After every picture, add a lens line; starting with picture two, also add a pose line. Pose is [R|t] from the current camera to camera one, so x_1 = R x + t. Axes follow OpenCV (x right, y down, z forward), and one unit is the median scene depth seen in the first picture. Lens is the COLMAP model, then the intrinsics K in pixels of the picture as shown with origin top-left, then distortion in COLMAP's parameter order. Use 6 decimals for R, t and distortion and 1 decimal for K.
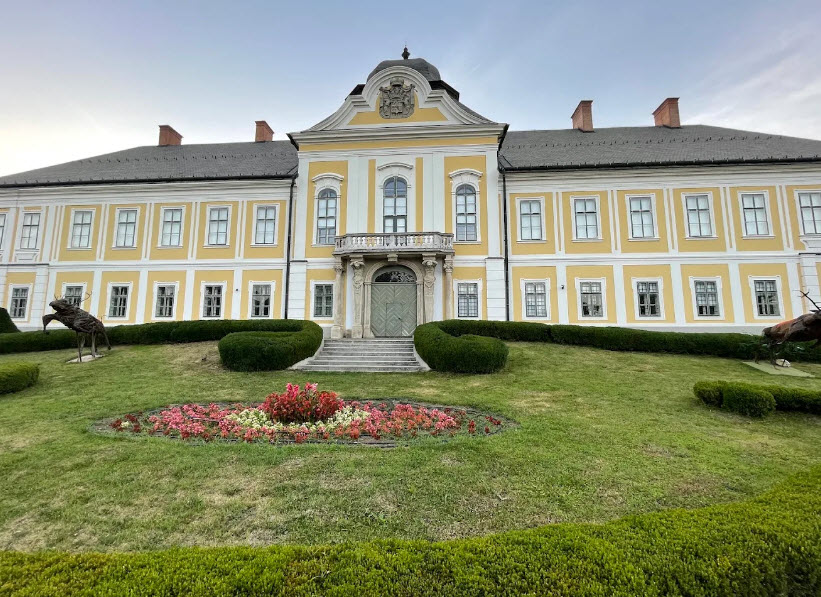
lens RADIAL K [[320.2, 0, 401.3], [0, 320.2, 314.5], [0, 0, 1]] dist [-0.003361, -0.000278]
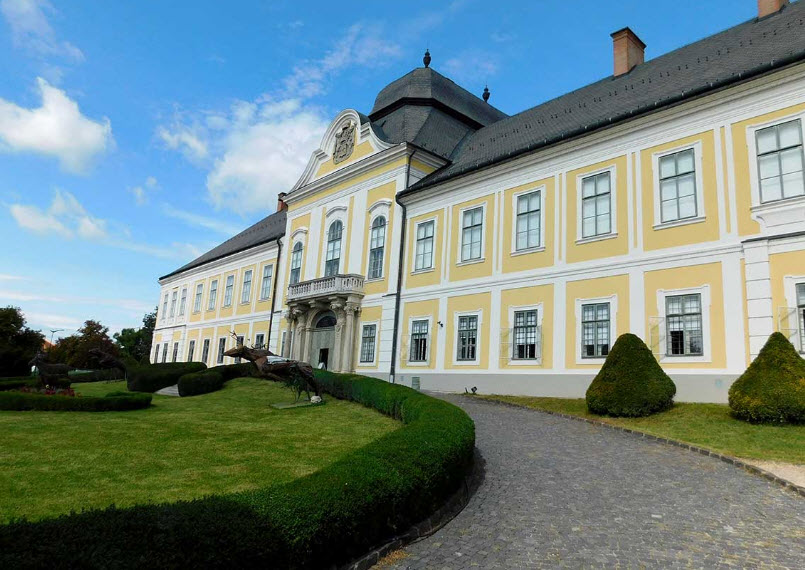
lens RADIAL K [[576.9, 0, 403.7], [0, 576.9, 282.7], [0, 0, 1]] dist [-0.043344, 0.000621]
pose [[0.703491, -0.102840, -0.703224, 1.387898], [0.016266, 0.991546, -0.128733, -0.002552], [0.710518, 0.079124, 0.699216, -0.092421]]
